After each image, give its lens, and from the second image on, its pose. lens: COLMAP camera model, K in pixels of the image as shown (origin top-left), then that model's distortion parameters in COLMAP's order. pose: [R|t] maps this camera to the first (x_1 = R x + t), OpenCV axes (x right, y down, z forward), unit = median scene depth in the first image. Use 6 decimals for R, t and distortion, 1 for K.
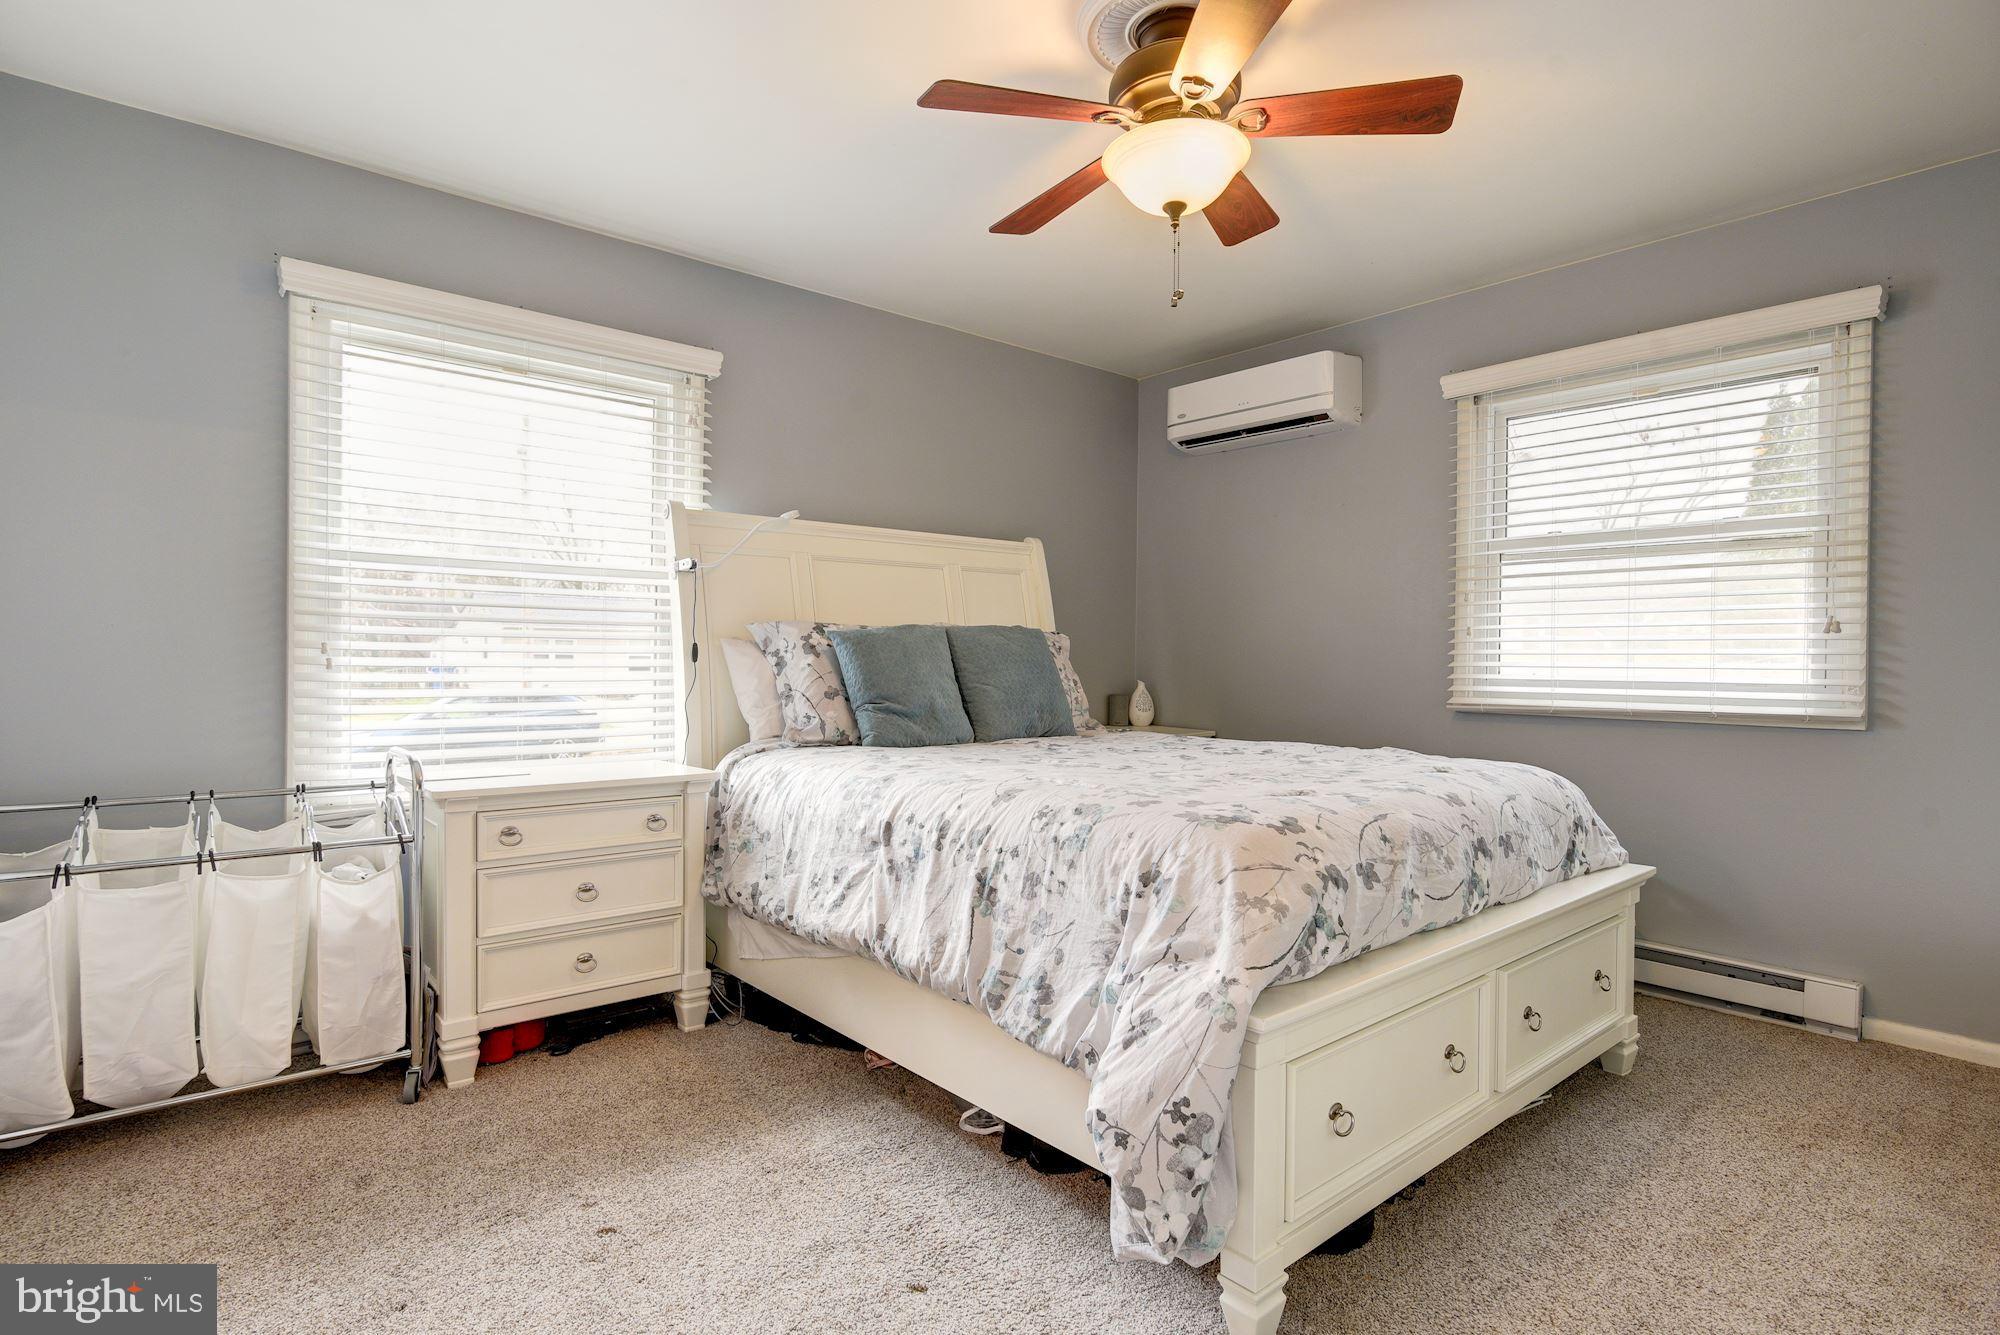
lens RADIAL K [[1016.6, 0, 1006.7], [0, 1016.6, 682.7], [0, 0, 1]] dist [-0.009516, -0.003118]
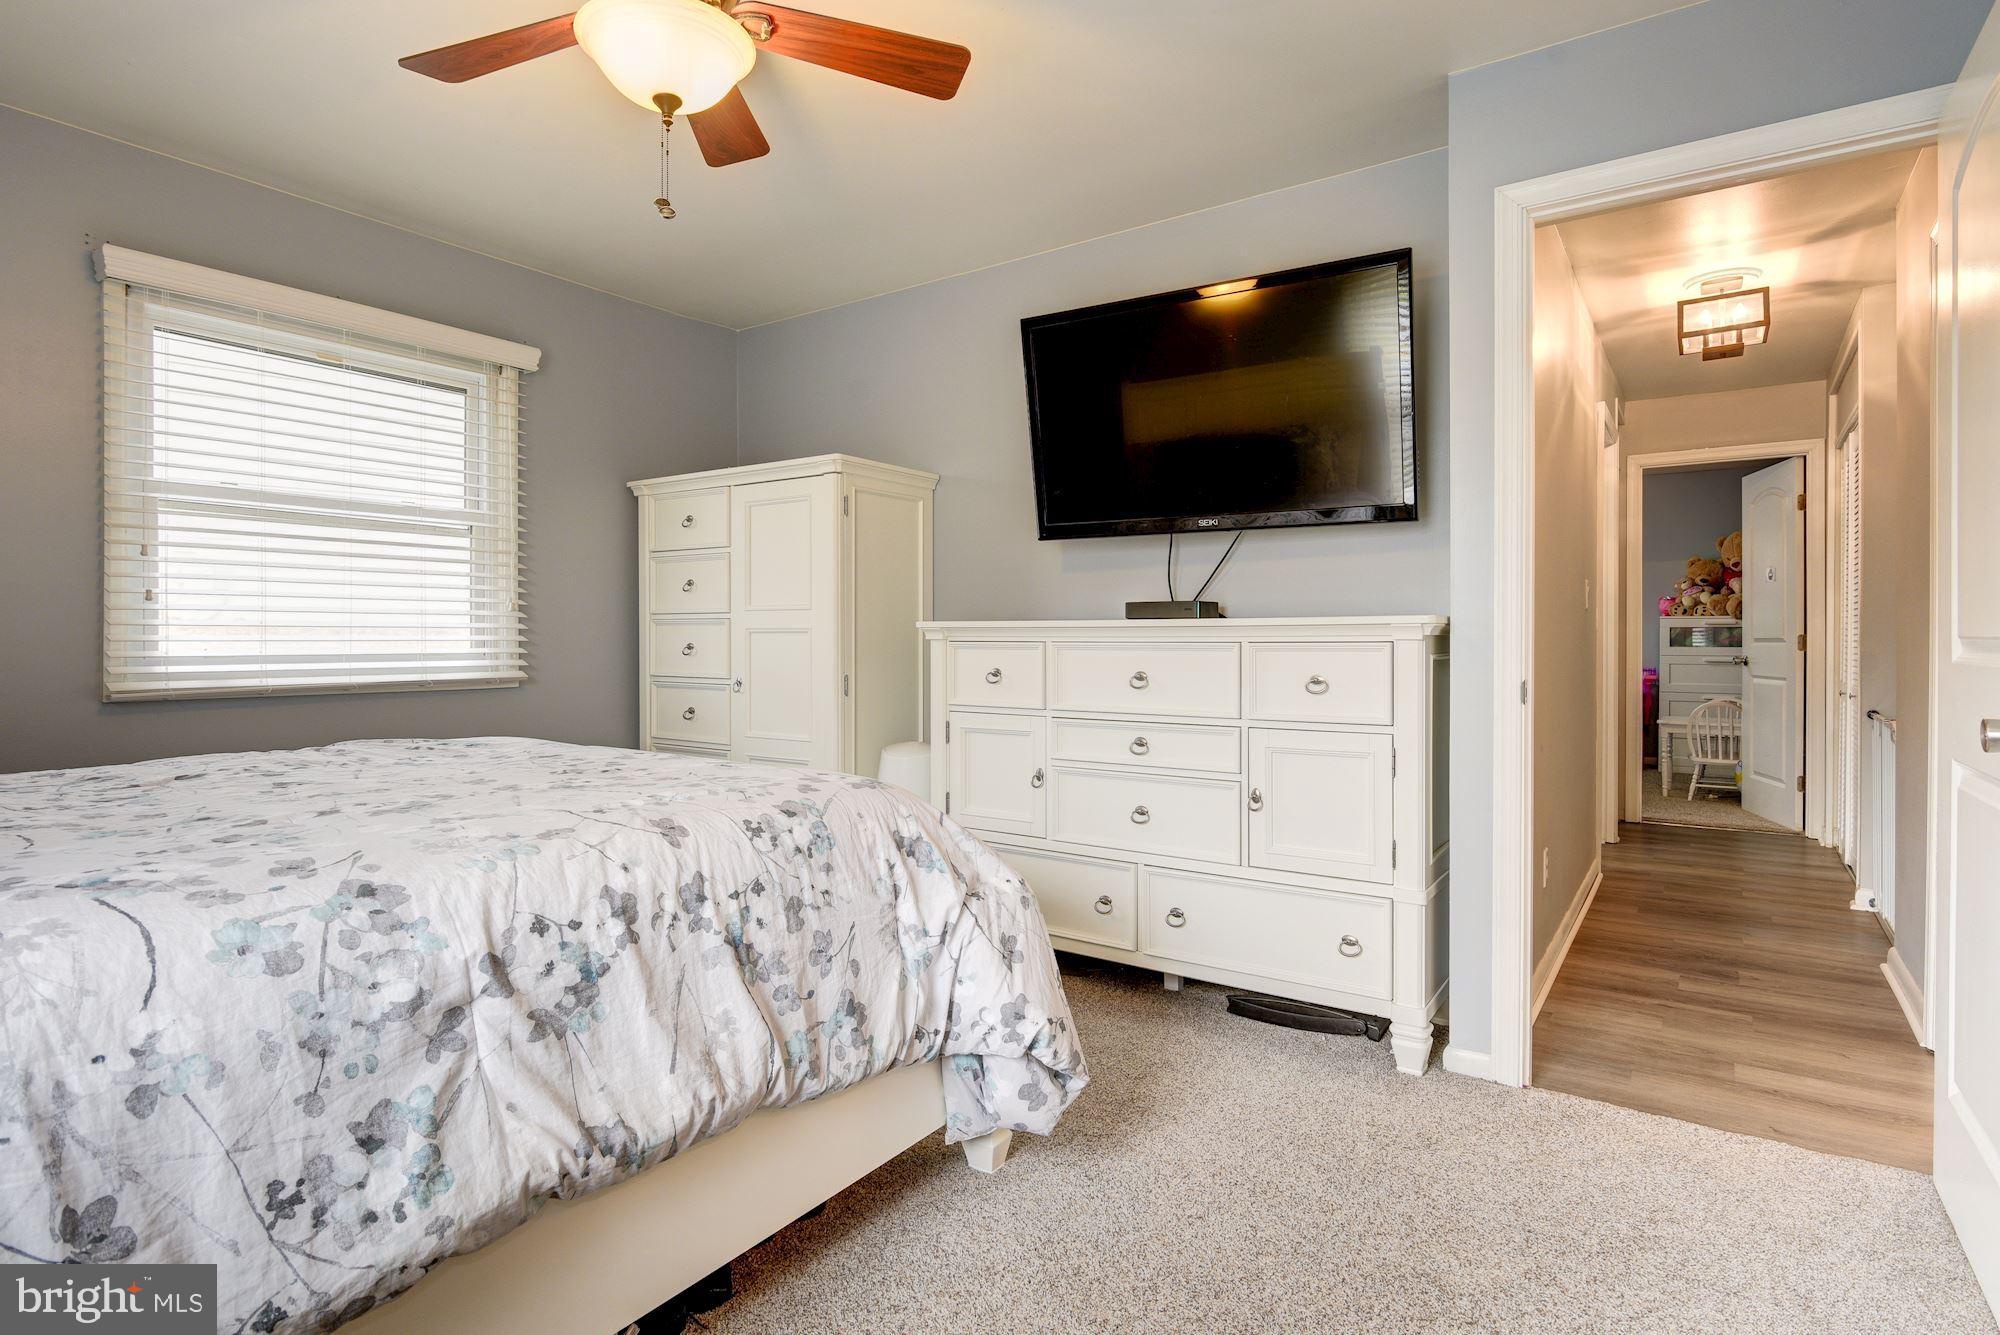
lens RADIAL K [[1016.6, 0, 999.7], [0, 1016.6, 651.9], [0, 0, 1]] dist [-0.009516, -0.003118]
pose [[-0.249347, -0.019569, 0.968217, -0.737556], [0.019029, 0.999504, 0.025102, -0.024921], [-0.968227, 0.024683, -0.248851, 0.958572]]
